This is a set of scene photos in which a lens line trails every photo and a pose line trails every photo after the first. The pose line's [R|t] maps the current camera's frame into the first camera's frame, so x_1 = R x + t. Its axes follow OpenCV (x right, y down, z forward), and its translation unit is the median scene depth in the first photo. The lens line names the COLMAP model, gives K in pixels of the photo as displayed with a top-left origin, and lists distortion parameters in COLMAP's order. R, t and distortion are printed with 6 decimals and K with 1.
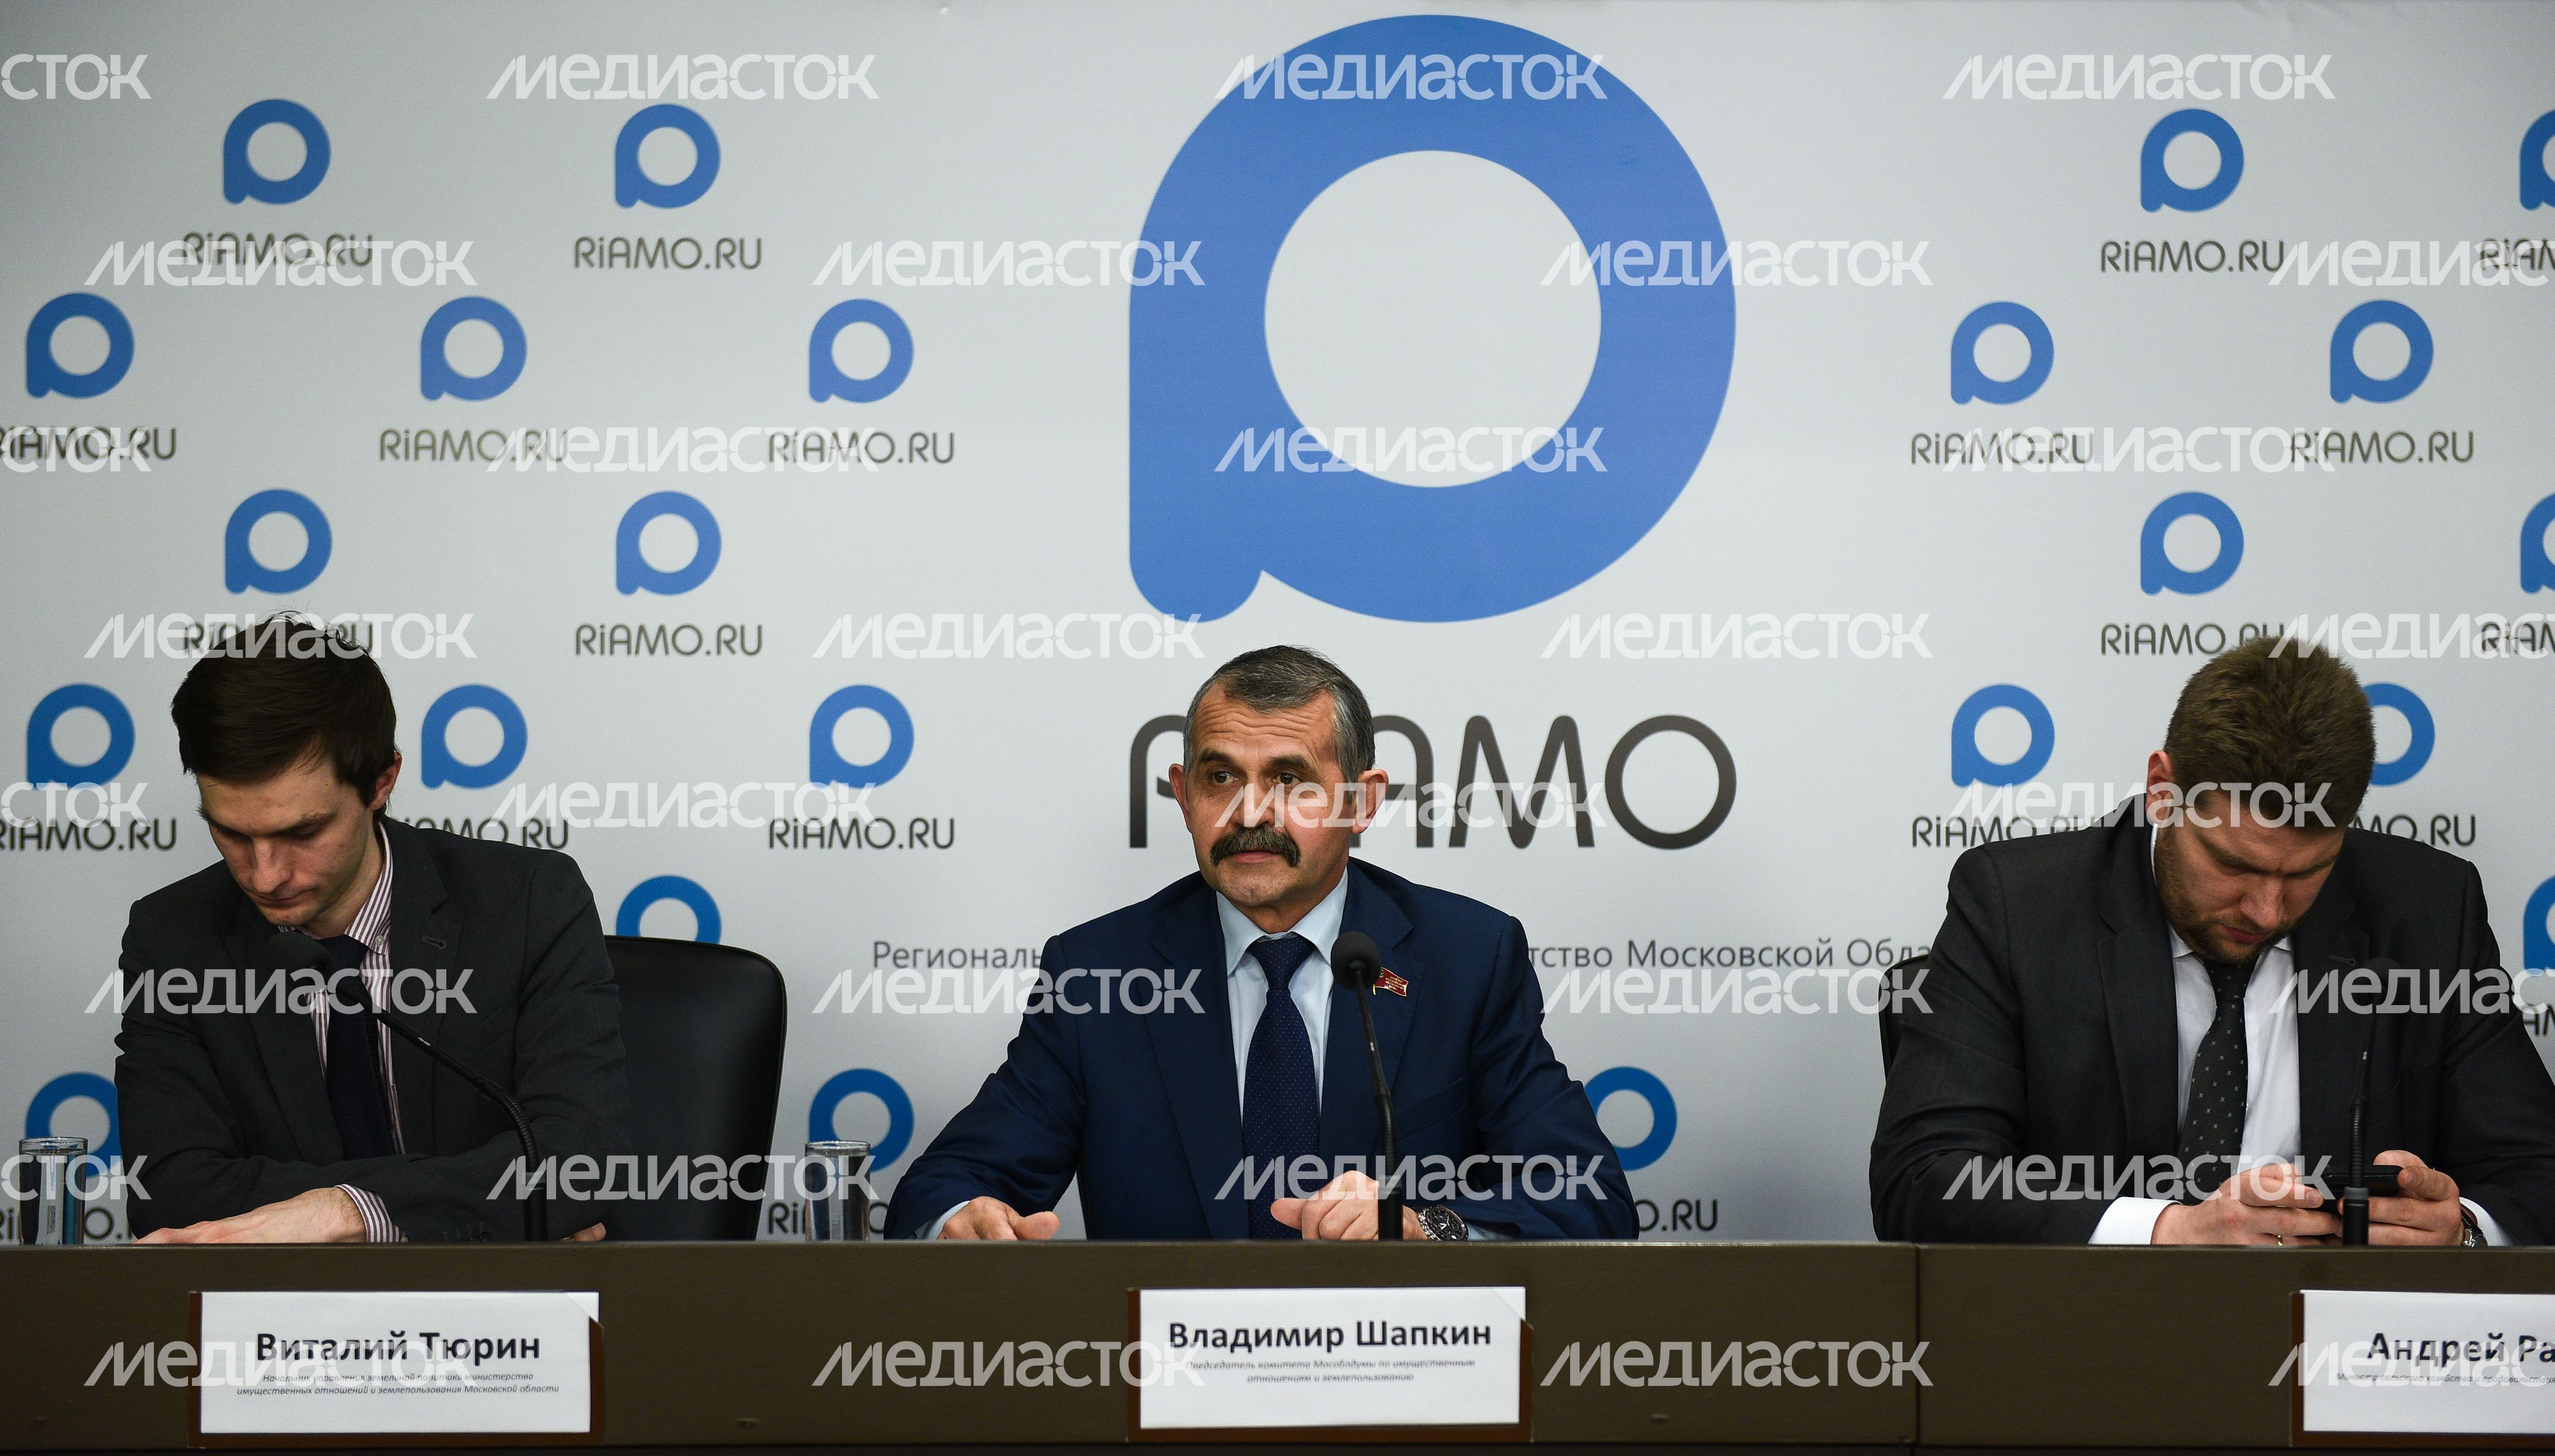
lens RADIAL K [[4529.5, 0, 1312.6], [0, 4529.5, 712.1], [0, 0, 1]] dist [0.079472, 0.000000]
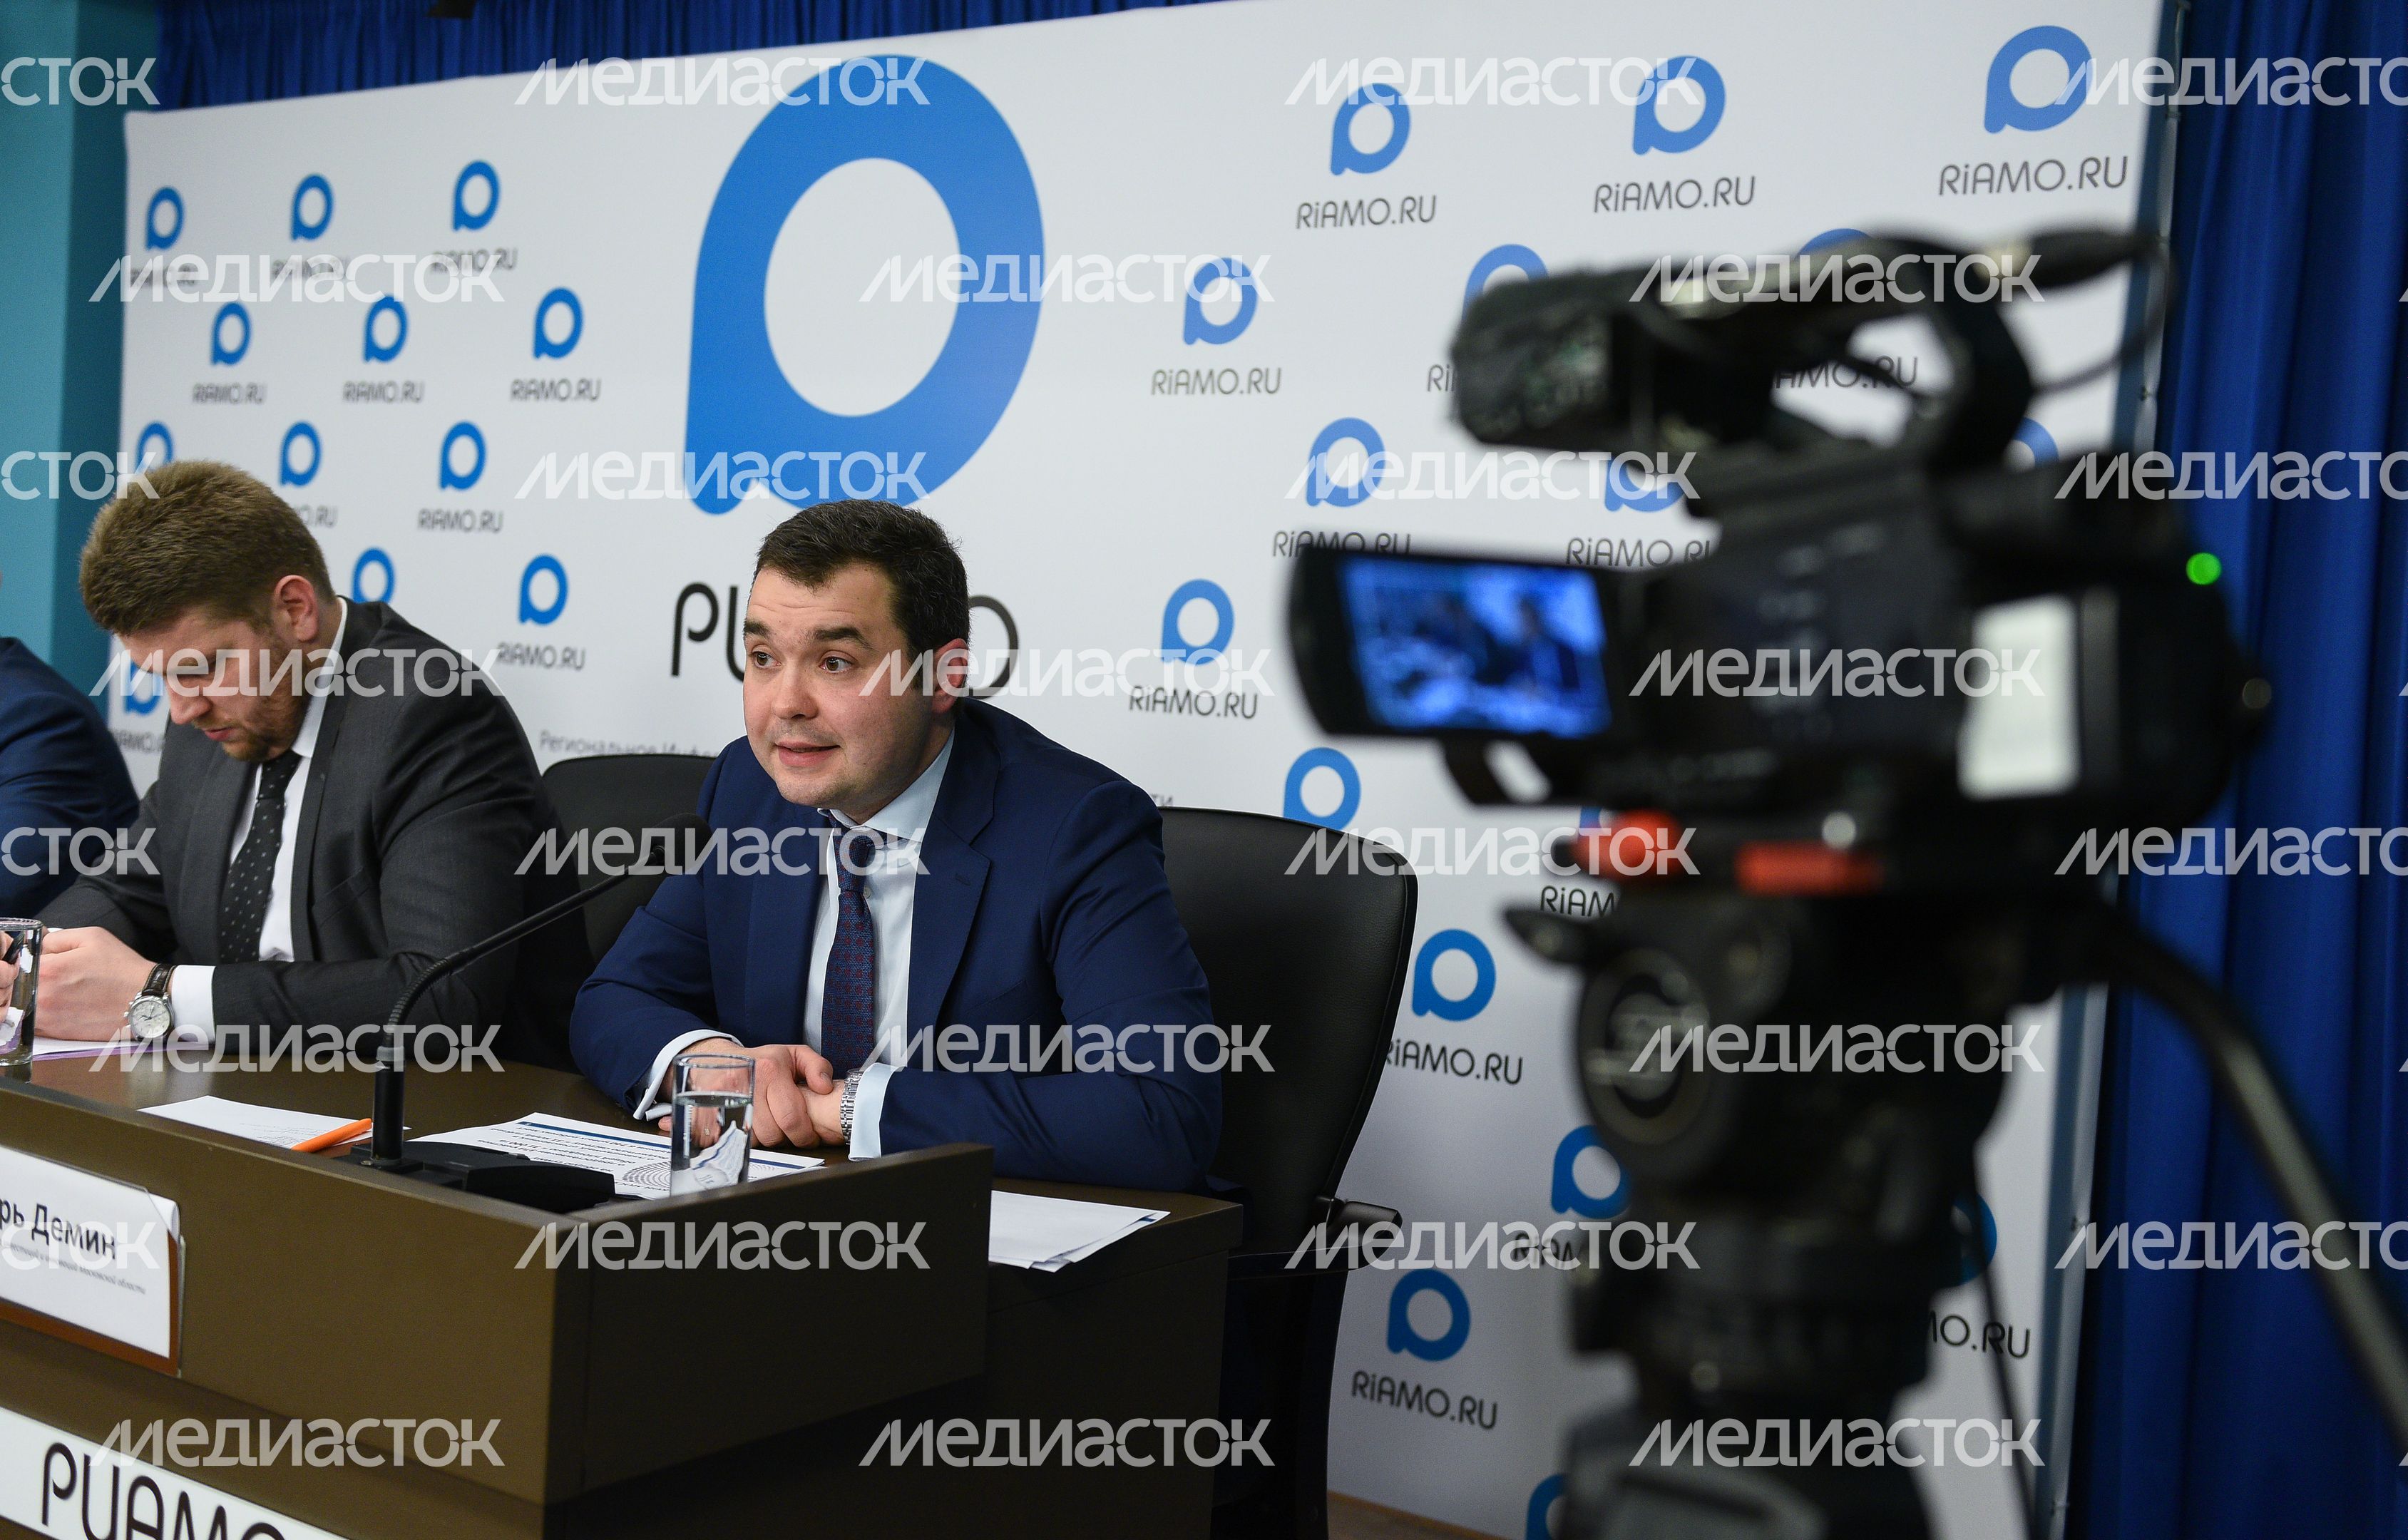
lens RADIAL K [[2601.3, 0, 1227.3], [0, 2601.3, 802.6], [0, 0, 1]] dist [-0.021294, 0.000000]
pose [[0.809089, 0.081468, -0.582012, 0.759135], [-0.057460, 0.996566, 0.059618, 0.014954], [0.584870, -0.014794, 0.810992, 0.604737]]
